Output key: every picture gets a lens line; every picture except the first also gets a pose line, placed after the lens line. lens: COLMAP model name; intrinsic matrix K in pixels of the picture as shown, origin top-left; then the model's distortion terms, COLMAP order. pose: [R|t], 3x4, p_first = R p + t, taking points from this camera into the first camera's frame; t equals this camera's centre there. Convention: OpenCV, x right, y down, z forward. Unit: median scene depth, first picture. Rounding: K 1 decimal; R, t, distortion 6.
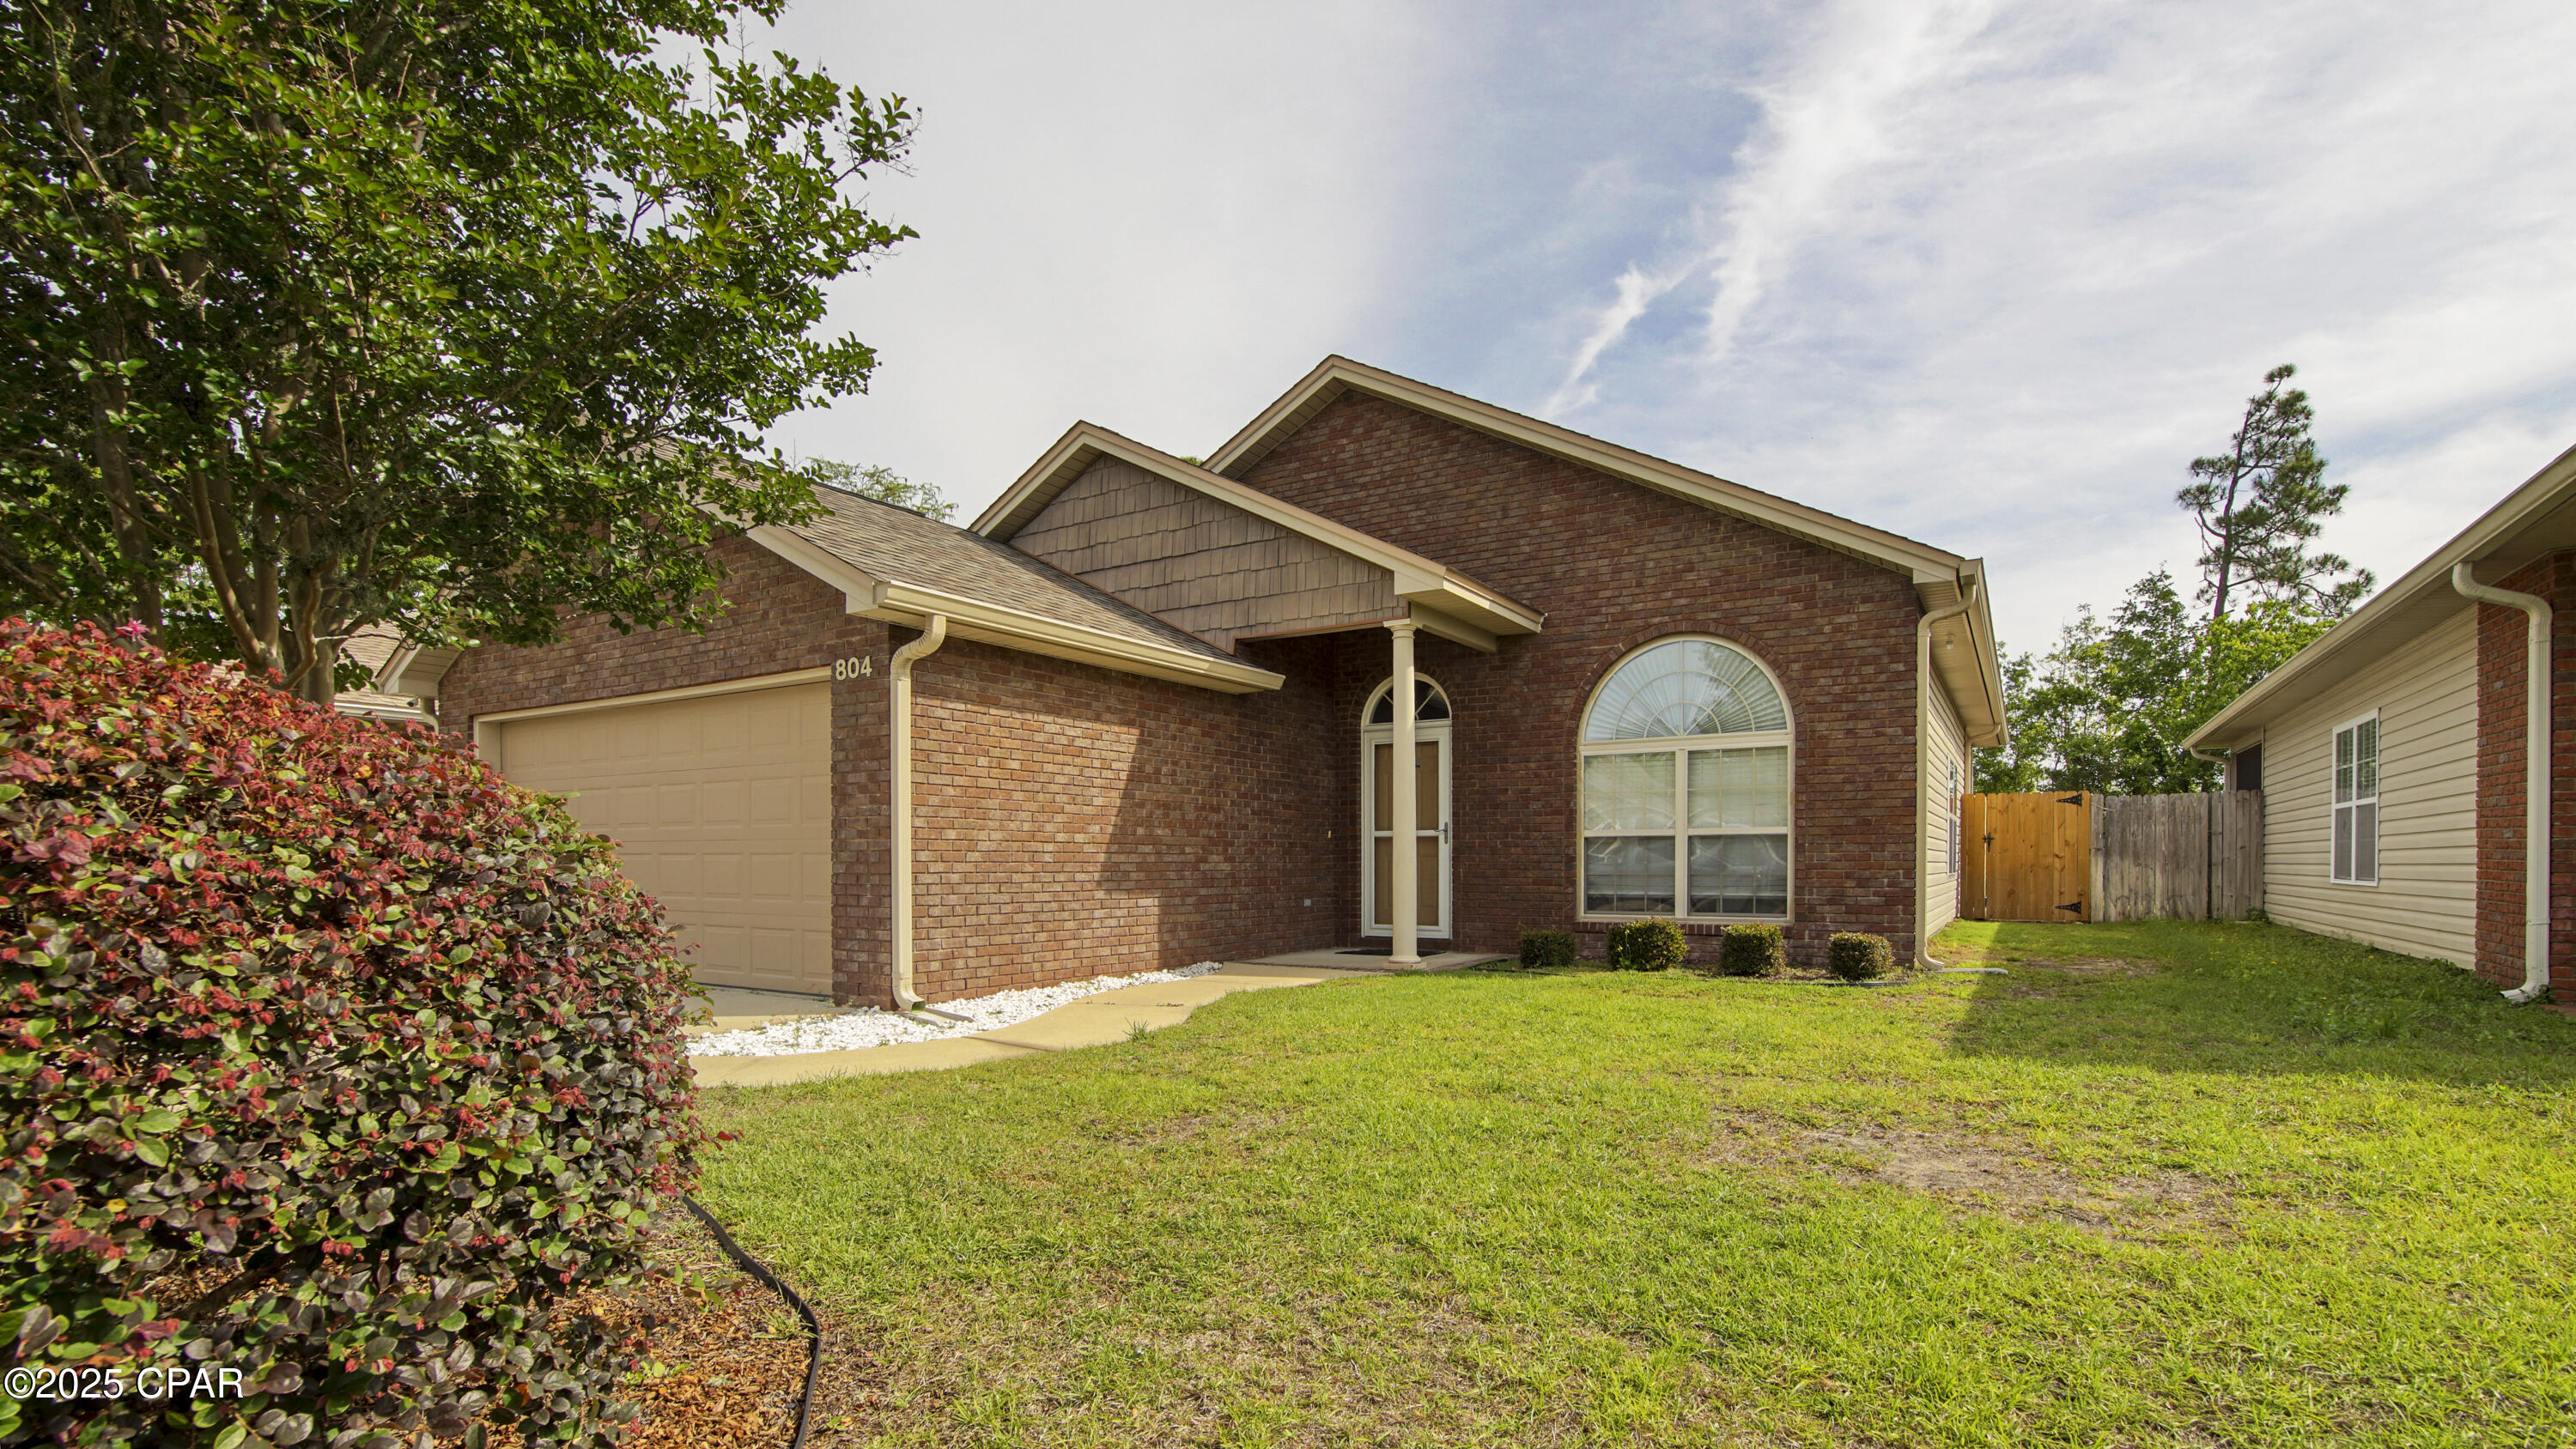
lens RADIAL K [[1139.7, 0, 1284.3], [0, 1139.7, 822.0], [0, 0, 1]] dist [-0.026660, -0.000077]
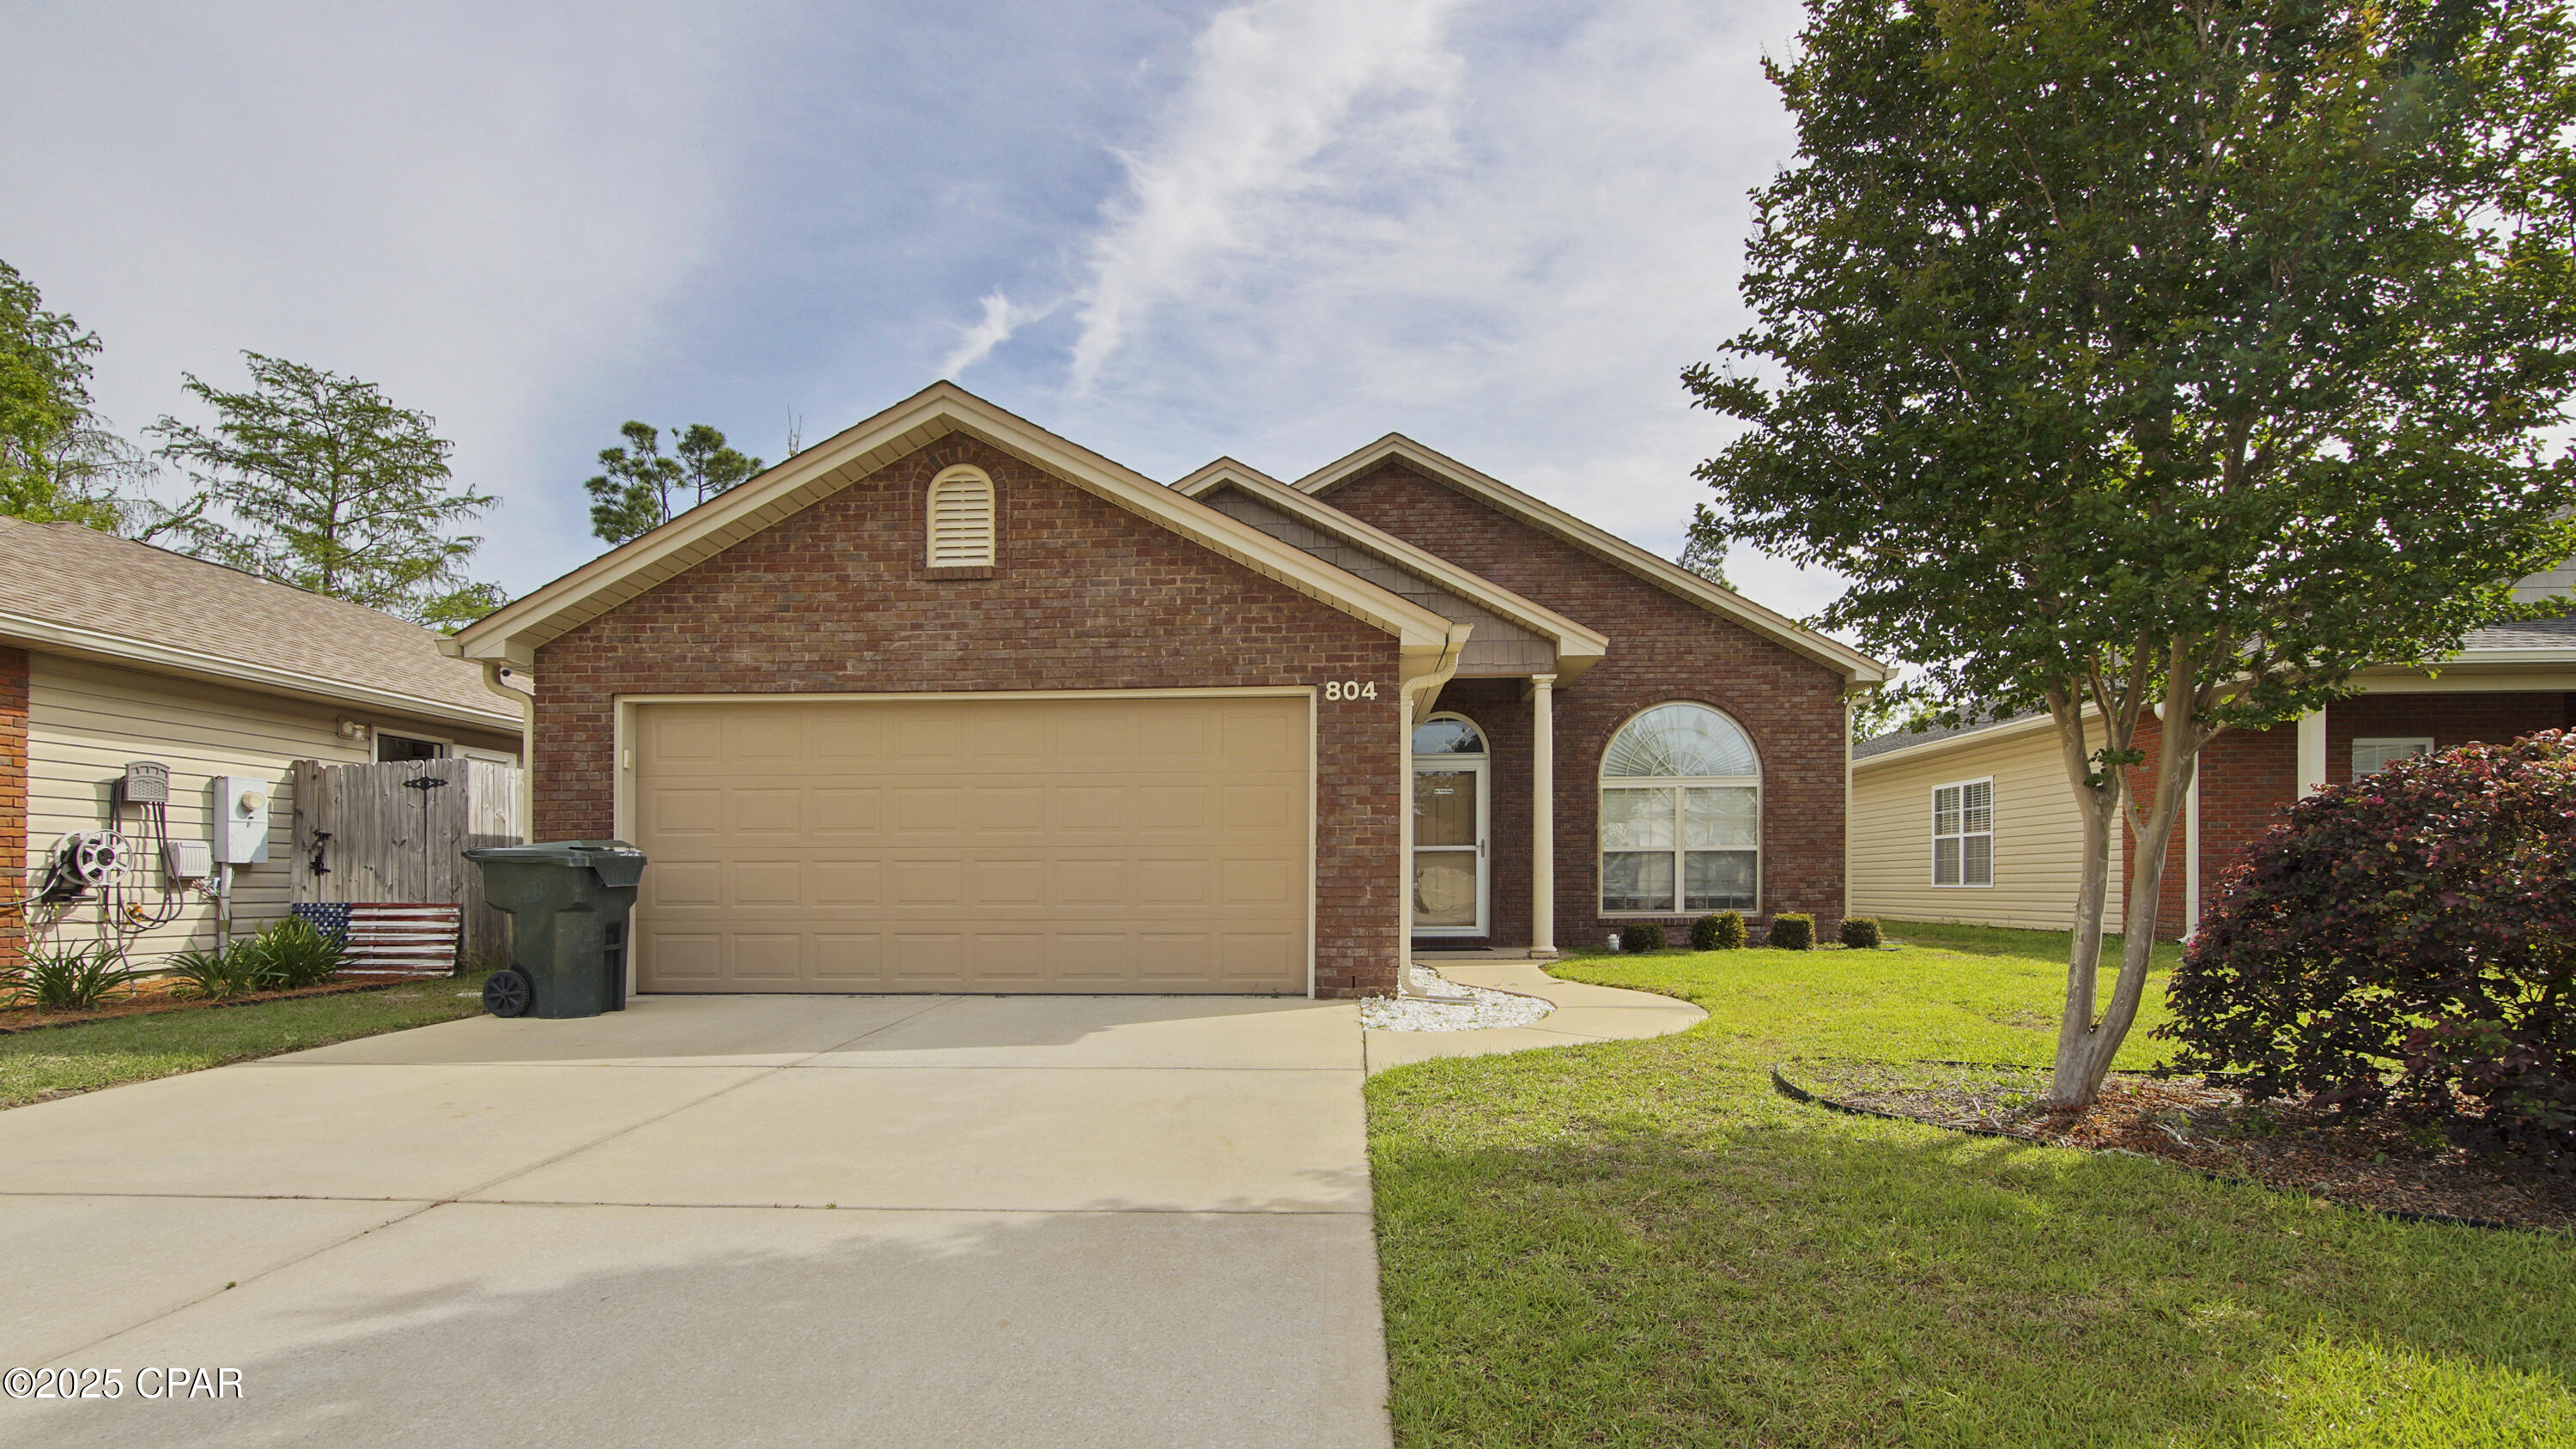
lens RADIAL K [[1139.7, 0, 1284.3], [0, 1139.7, 822.0], [0, 0, 1]] dist [-0.026660, -0.000077]
pose [[0.887775, 0.020973, 0.459799, -0.705829], [-0.012767, 0.999699, -0.020949, 0.012105], [-0.460100, 0.012728, 0.887776, 0.035173]]
